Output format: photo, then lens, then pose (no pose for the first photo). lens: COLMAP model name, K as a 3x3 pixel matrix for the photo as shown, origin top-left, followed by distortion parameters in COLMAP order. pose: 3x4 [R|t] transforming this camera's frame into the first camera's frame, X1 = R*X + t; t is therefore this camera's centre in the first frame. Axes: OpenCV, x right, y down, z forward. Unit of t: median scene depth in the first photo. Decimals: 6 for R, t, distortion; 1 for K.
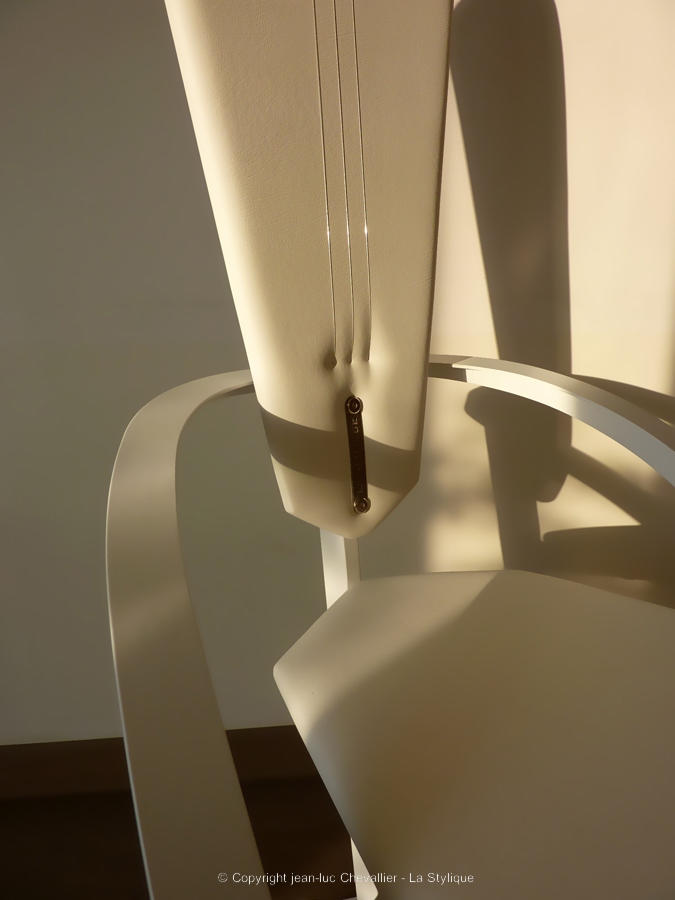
lens RADIAL K [[637.1, 0, 337.5], [0, 637.1, 450.0], [0, 0, 1]] dist [-0.019240, -0.001098]
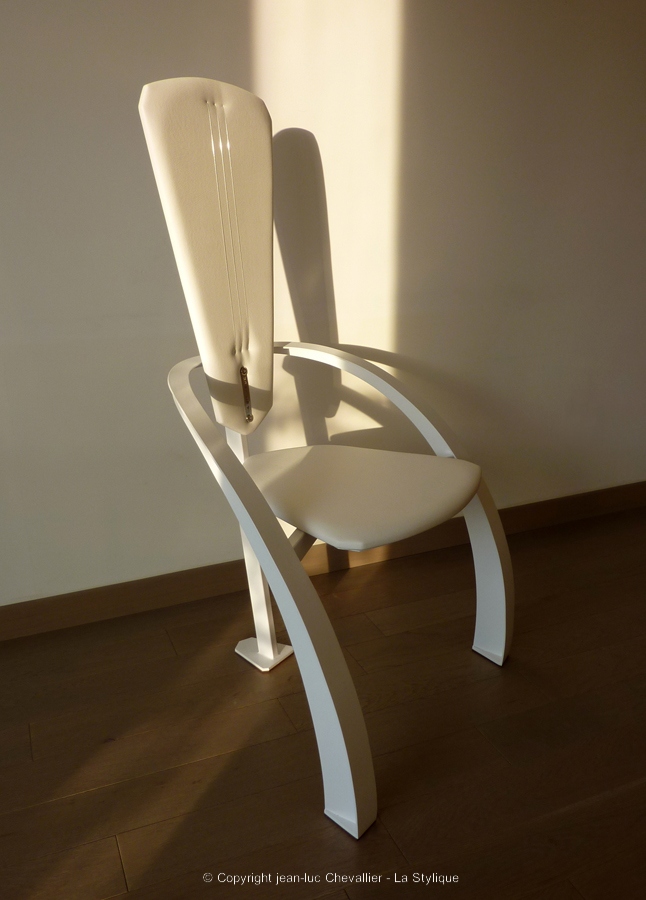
lens RADIAL K [[768.8, 0, 323.0], [0, 768.8, 450.0], [0, 0, 1]] dist [0.010224, 0.003148]
pose [[0.945873, -0.090772, 0.311584, -0.529513], [0.071218, 0.994742, 0.073597, 0.021527], [-0.316626, -0.047423, 0.947364, -1.477097]]
